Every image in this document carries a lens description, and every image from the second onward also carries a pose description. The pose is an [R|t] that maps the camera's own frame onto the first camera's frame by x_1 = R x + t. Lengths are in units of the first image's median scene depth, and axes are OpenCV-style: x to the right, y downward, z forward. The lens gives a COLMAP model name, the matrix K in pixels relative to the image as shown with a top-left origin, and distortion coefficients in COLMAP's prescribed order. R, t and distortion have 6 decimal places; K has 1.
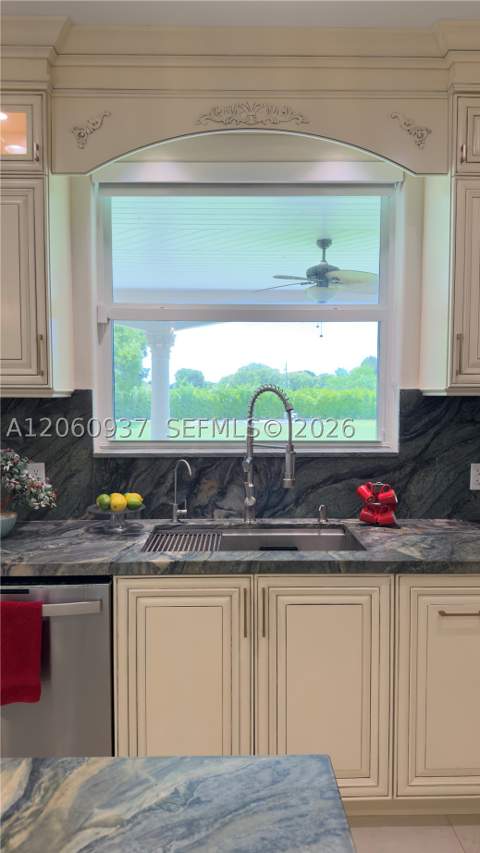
lens RADIAL K [[606.9, 0, 240.0], [0, 606.9, 426.5], [0, 0, 1]] dist [0.045109, -0.004020]
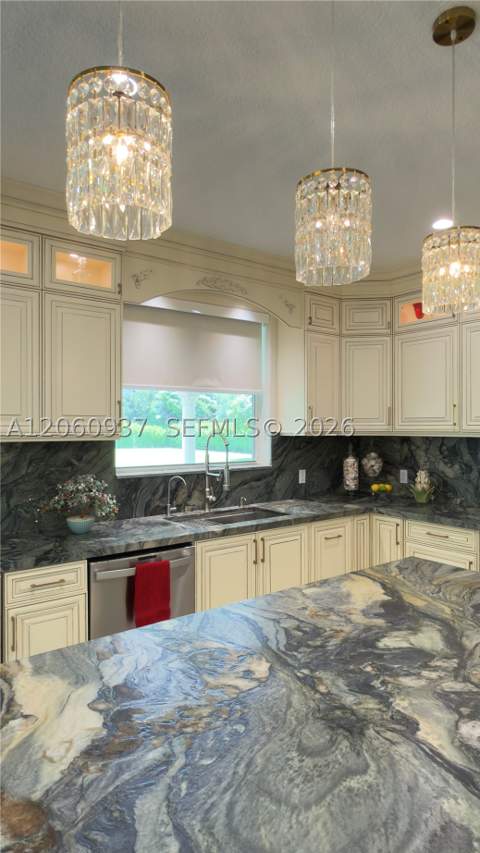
lens RADIAL K [[505.3, 0, 240.0], [0, 505.3, 426.5], [0, 0, 1]] dist [-0.002260, 0.002533]
pose [[0.810130, -0.001843, 0.586247, -0.739574], [0.037752, 0.998084, -0.049030, -0.005929], [-0.585033, 0.061853, 0.808648, -0.205629]]
